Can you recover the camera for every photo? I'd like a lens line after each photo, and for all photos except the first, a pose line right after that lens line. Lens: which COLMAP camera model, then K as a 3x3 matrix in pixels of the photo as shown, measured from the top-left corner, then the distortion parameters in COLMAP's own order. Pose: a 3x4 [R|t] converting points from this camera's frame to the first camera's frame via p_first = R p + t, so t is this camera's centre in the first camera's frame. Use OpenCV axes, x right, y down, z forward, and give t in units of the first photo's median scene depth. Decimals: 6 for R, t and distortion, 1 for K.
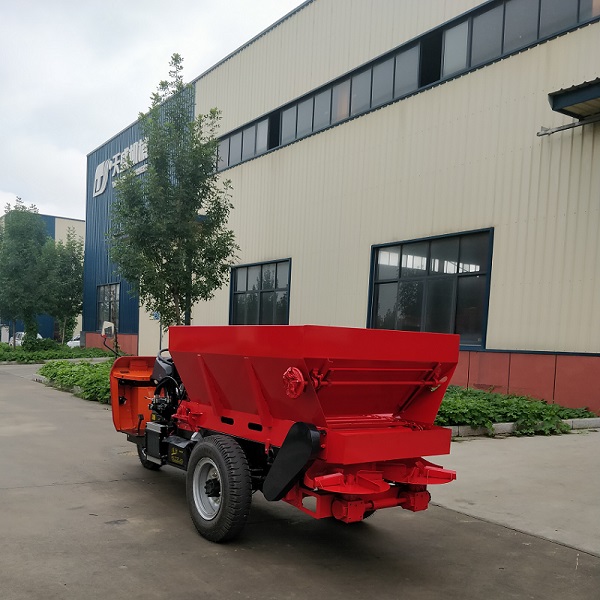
lens RADIAL K [[594.8, 0, 340.7], [0, 594.8, 376.9], [0, 0, 1]] dist [0.016373, -0.006290]
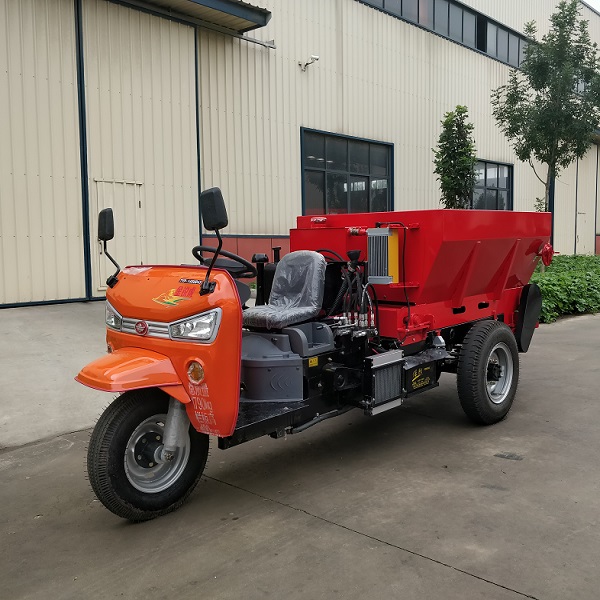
lens RADIAL K [[653.0, 0, 300.0], [0, 653.0, 300.0], [0, 0, 1]] dist [0.121742, 0.007483]
pose [[-0.150863, -0.125387, 0.980571, -0.881598], [0.058604, 0.989044, 0.135487, -0.079516], [-0.986816, 0.077905, -0.141862, 1.025922]]
